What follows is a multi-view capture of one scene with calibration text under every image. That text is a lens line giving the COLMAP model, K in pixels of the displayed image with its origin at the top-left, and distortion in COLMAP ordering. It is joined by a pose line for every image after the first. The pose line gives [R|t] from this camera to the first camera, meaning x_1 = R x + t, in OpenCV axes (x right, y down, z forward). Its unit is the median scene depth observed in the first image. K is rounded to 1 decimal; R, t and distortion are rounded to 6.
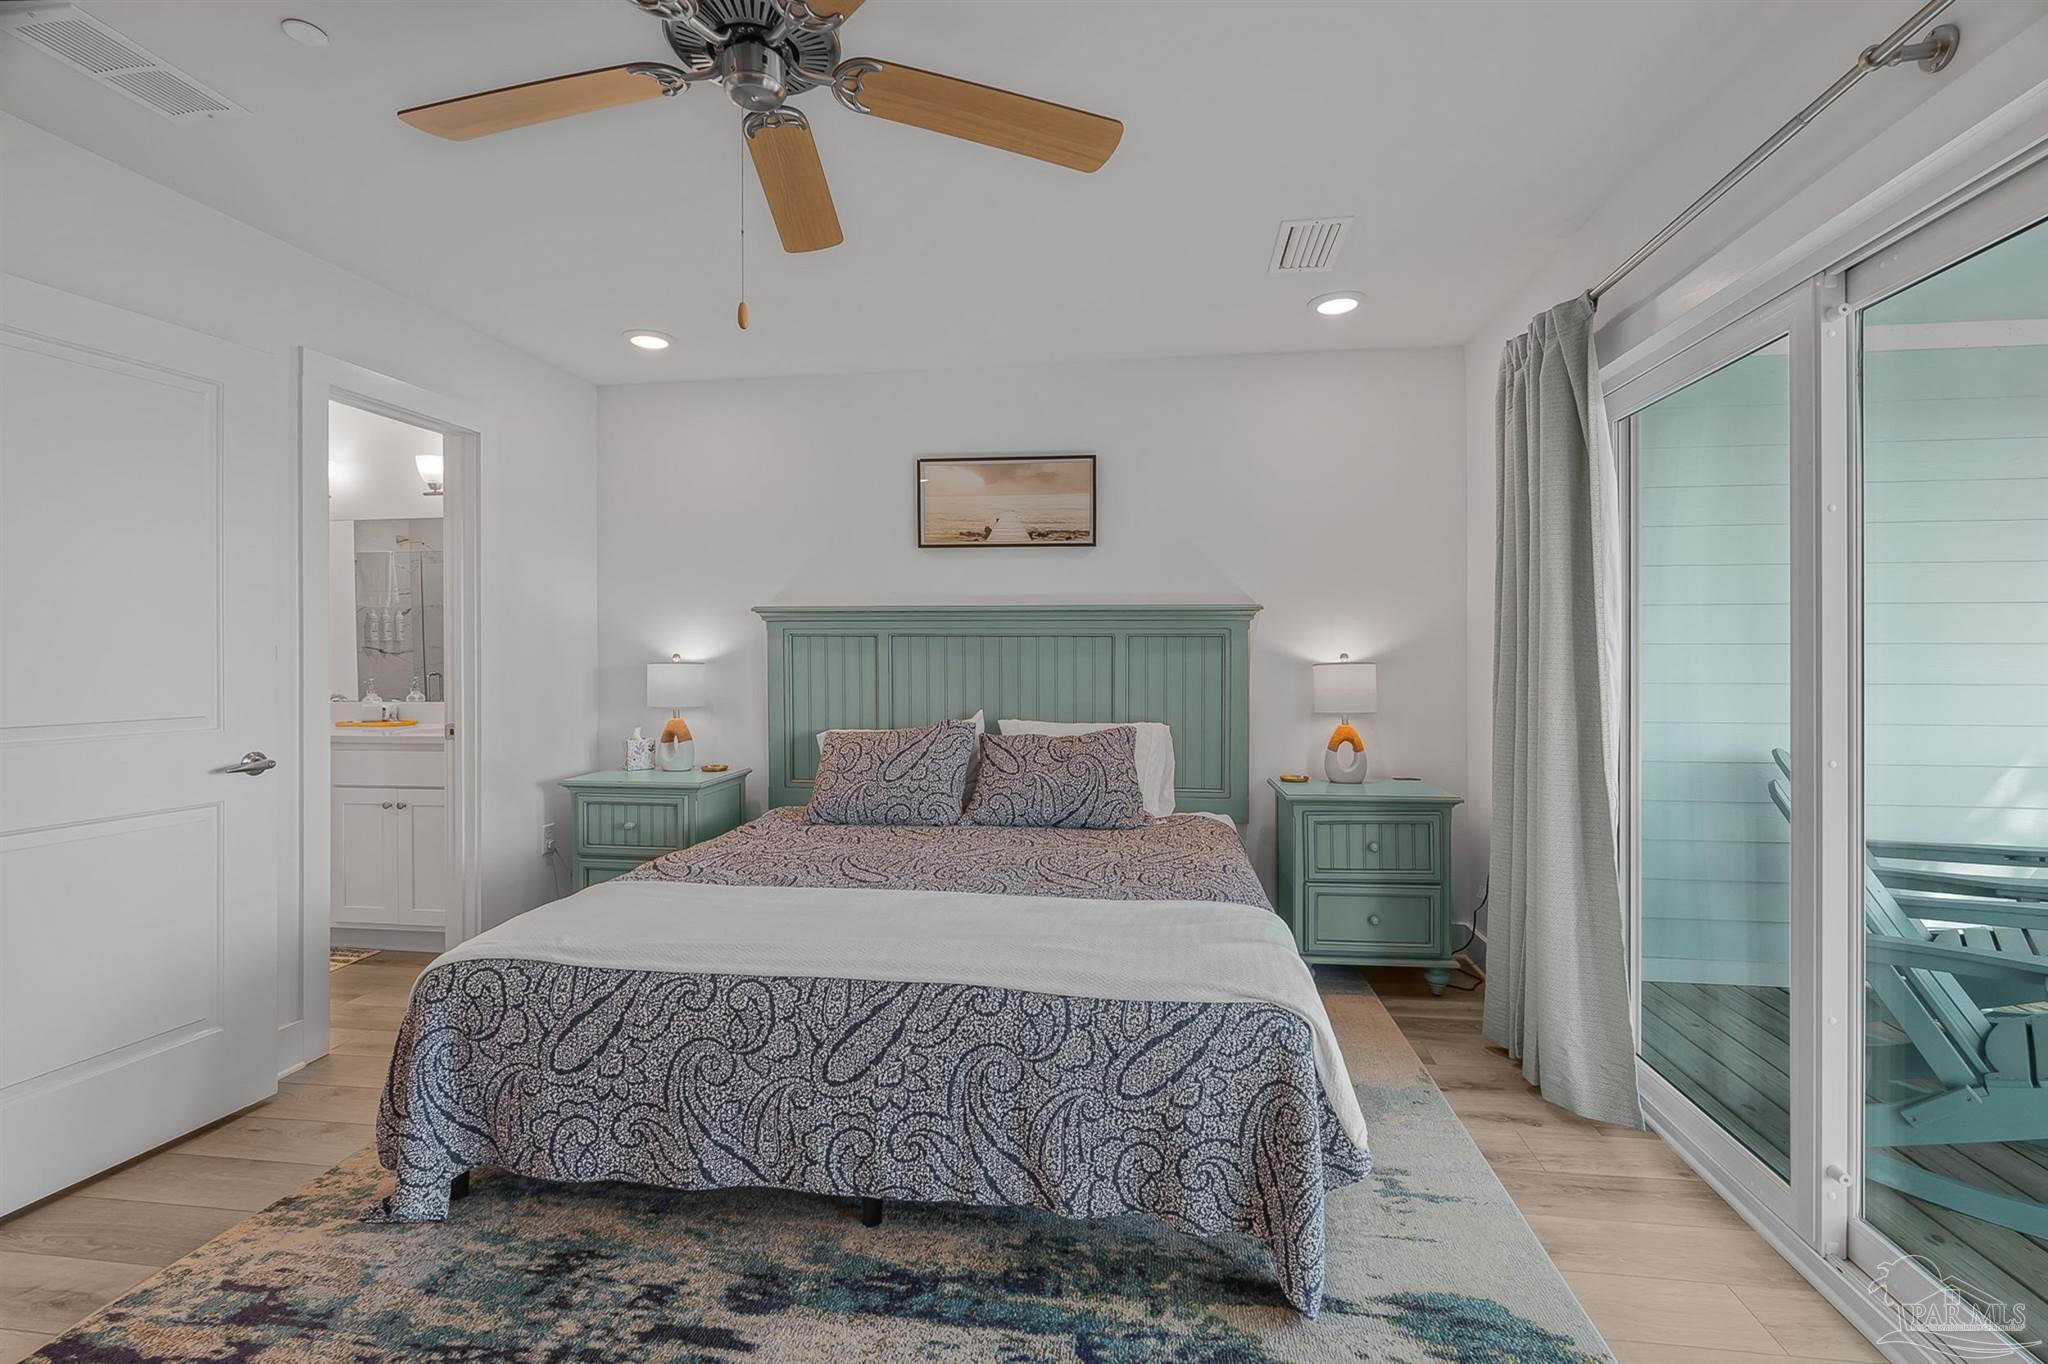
lens RADIAL K [[920.6, 0, 1031.8], [0, 920.6, 685.6], [0, 0, 1]] dist [-0.000870, 0.000326]
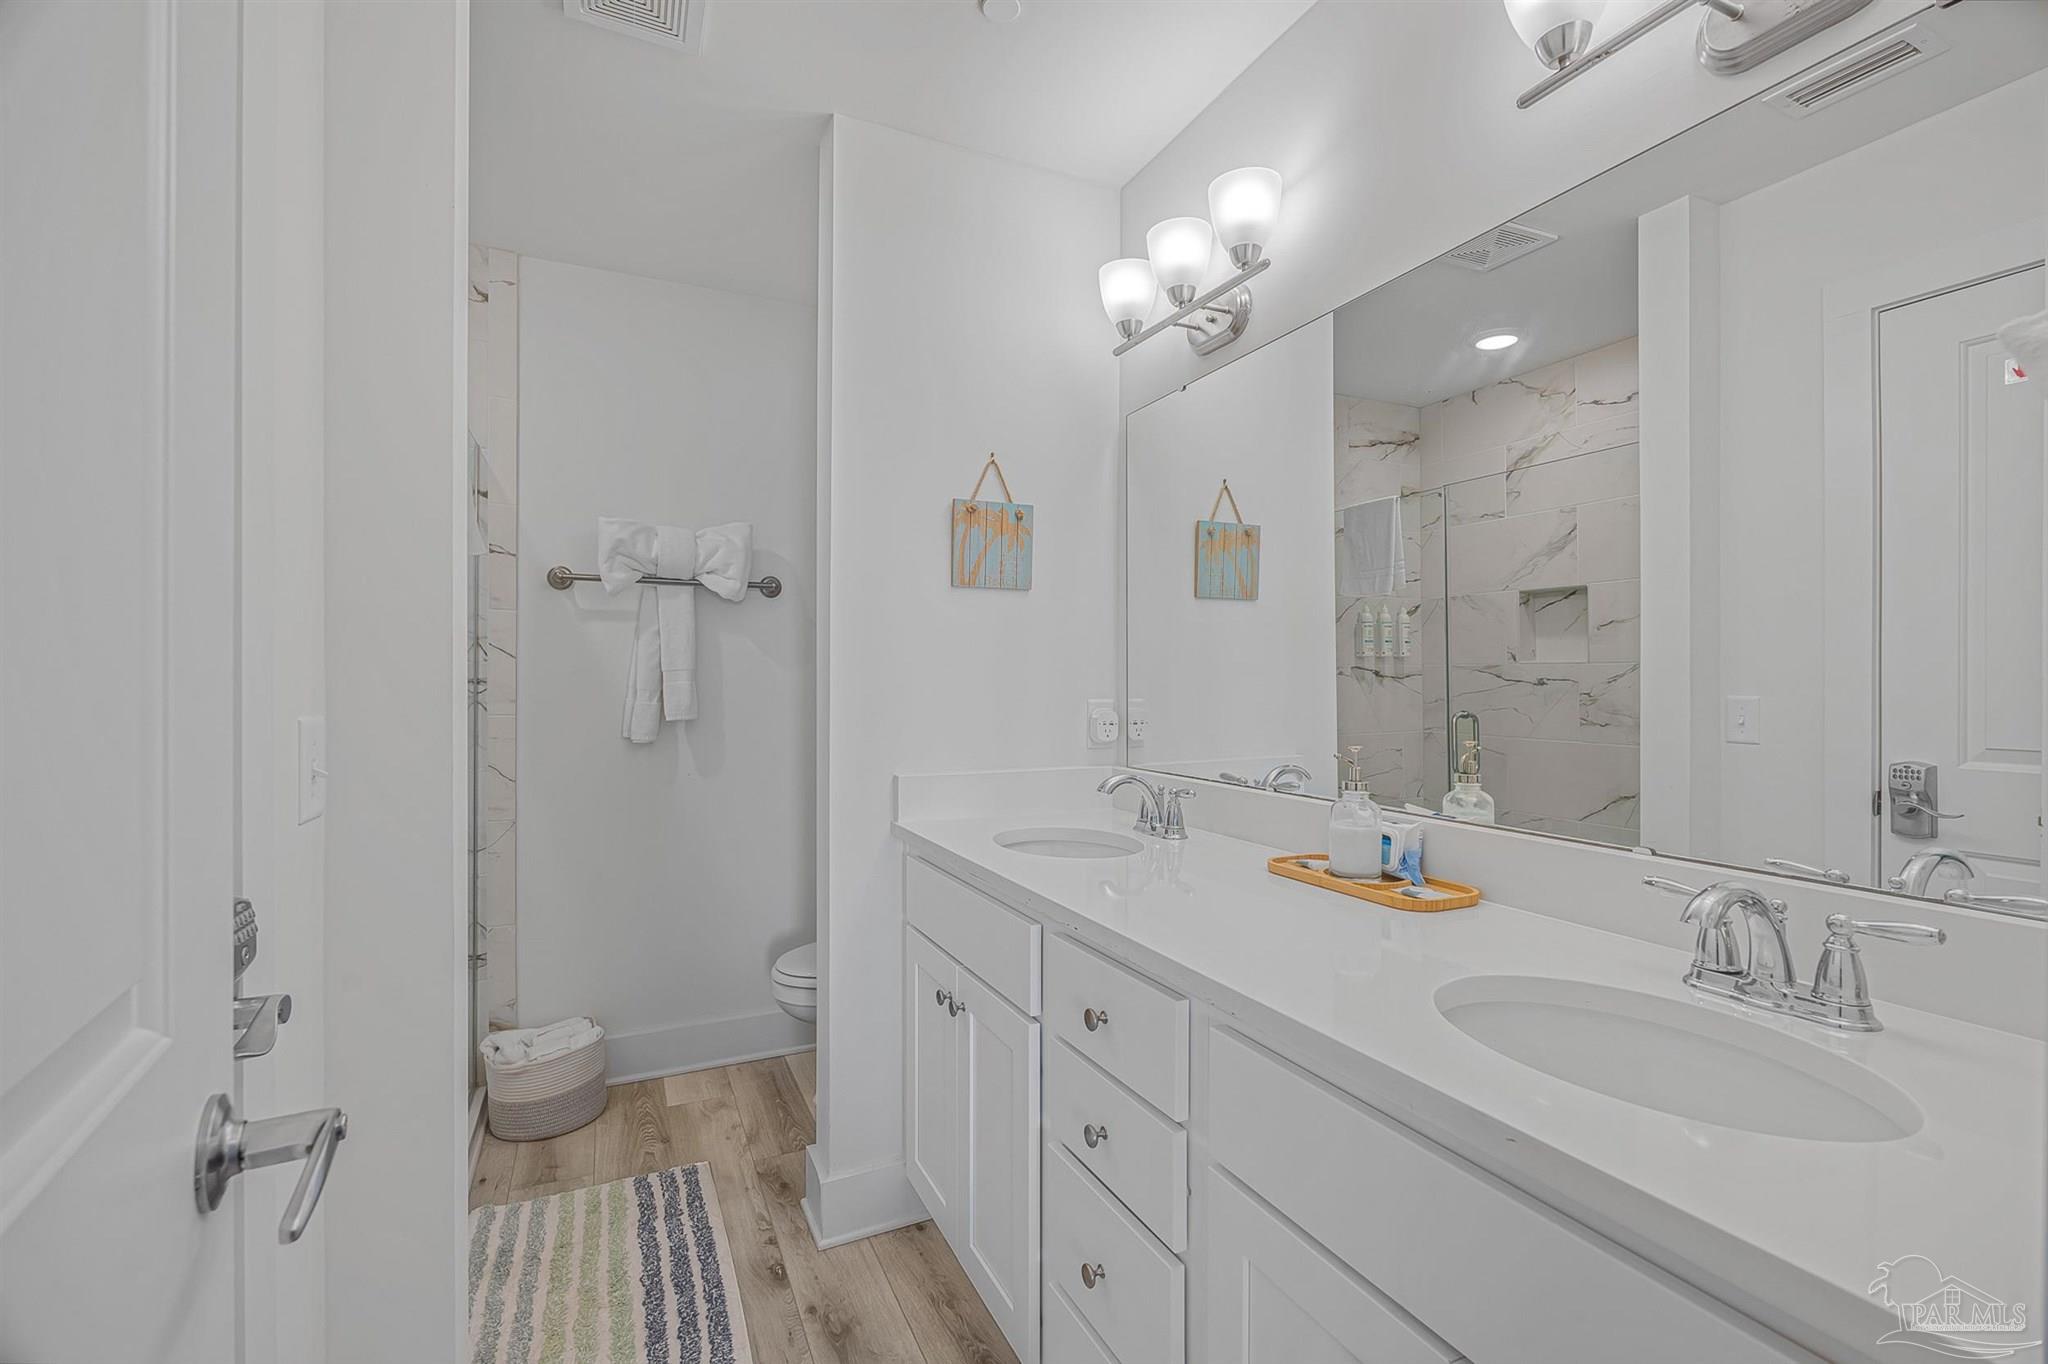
lens RADIAL K [[920.6, 0, 1031.8], [0, 920.6, 685.6], [0, 0, 1]] dist [-0.000870, 0.000326]
pose [[0.565065, 0.001692, -0.825045, -0.333670], [-0.022317, 0.999663, -0.013235, -0.016448], [0.824744, 0.025891, 0.564913, 0.467664]]
